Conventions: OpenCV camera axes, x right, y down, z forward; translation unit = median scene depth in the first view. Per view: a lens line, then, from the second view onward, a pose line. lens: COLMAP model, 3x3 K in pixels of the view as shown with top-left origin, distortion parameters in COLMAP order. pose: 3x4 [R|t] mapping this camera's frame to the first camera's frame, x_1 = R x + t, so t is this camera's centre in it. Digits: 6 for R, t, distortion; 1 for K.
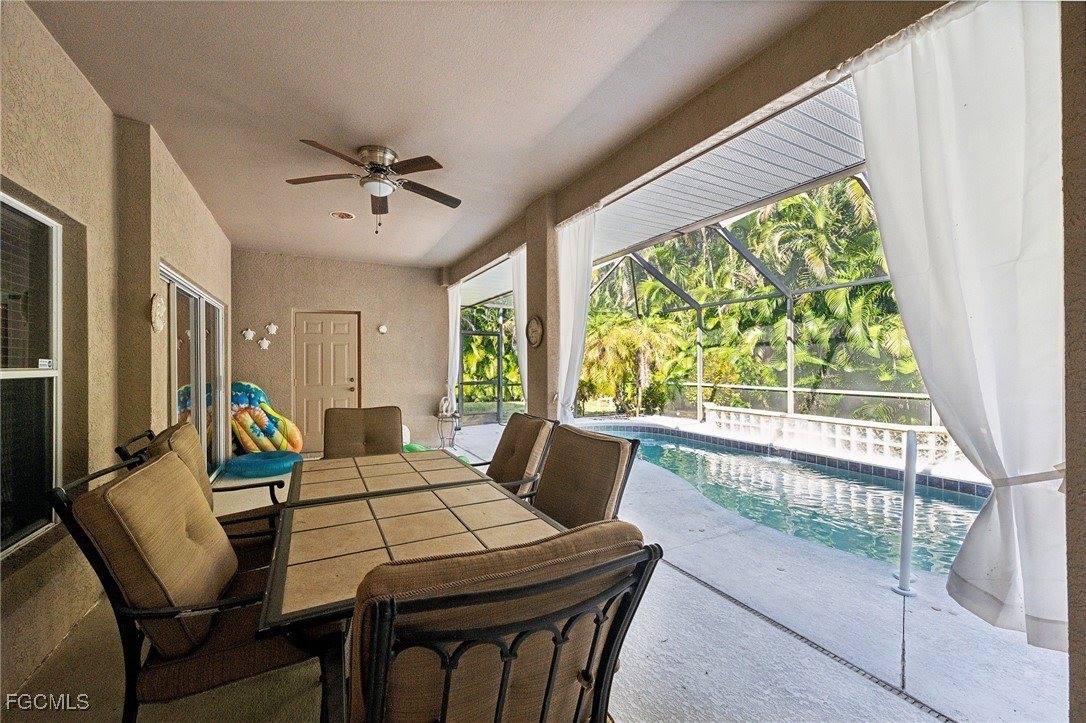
lens RADIAL K [[434.0, 0, 546.2], [0, 434.0, 364.6], [0, 0, 1]] dist [-0.000981, -0.000149]
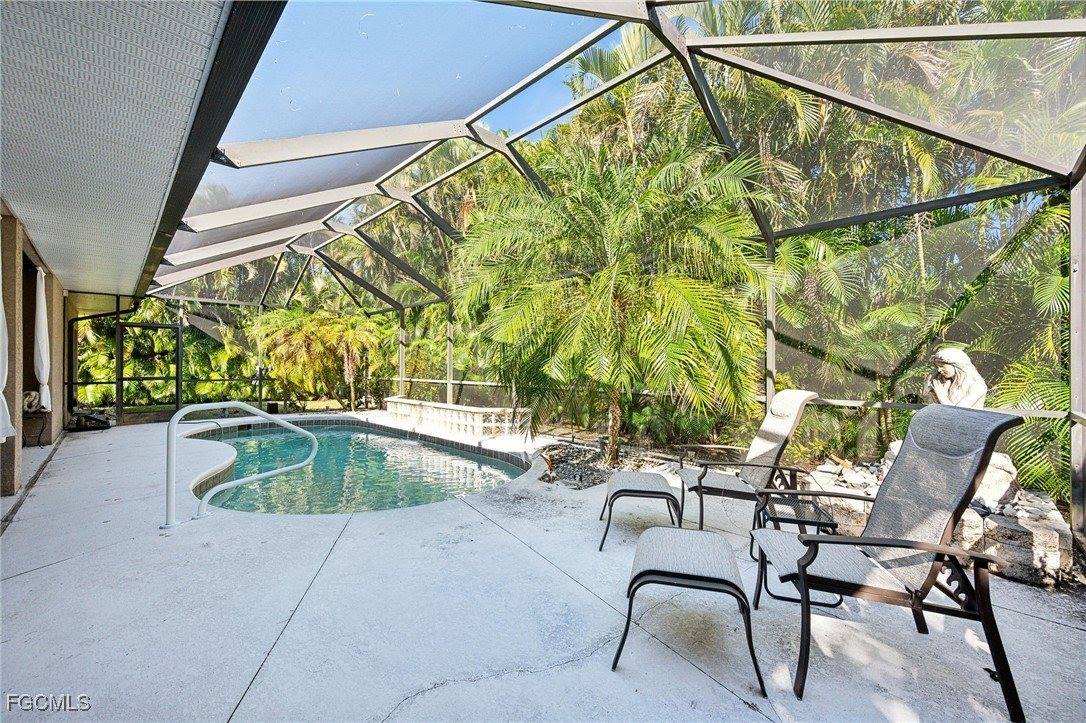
lens RADIAL K [[434.0, 0, 546.2], [0, 434.0, 364.6], [0, 0, 1]] dist [-0.000981, -0.000149]
pose [[0.956930, 0.007099, 0.290232, 0.567505], [-0.005649, 0.999967, -0.005834, 0.018894], [-0.290264, 0.003943, 0.956939, -0.210868]]
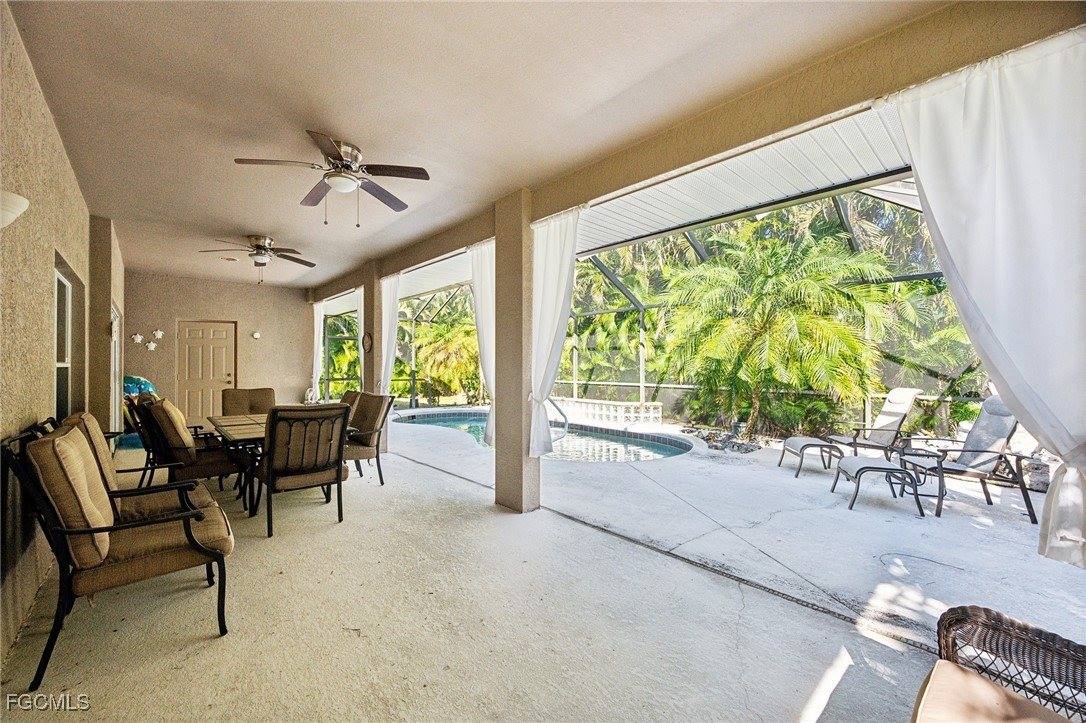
lens RADIAL K [[432.1, 0, 543.3], [0, 432.1, 364.0], [0, 0, 1]] dist [-0.000124, -0.000103]
pose [[0.970409, 0.005964, 0.241395, 0.137585], [-0.004935, 0.999976, -0.004869, 0.004388], [-0.241418, 0.003534, 0.970415, -0.443794]]
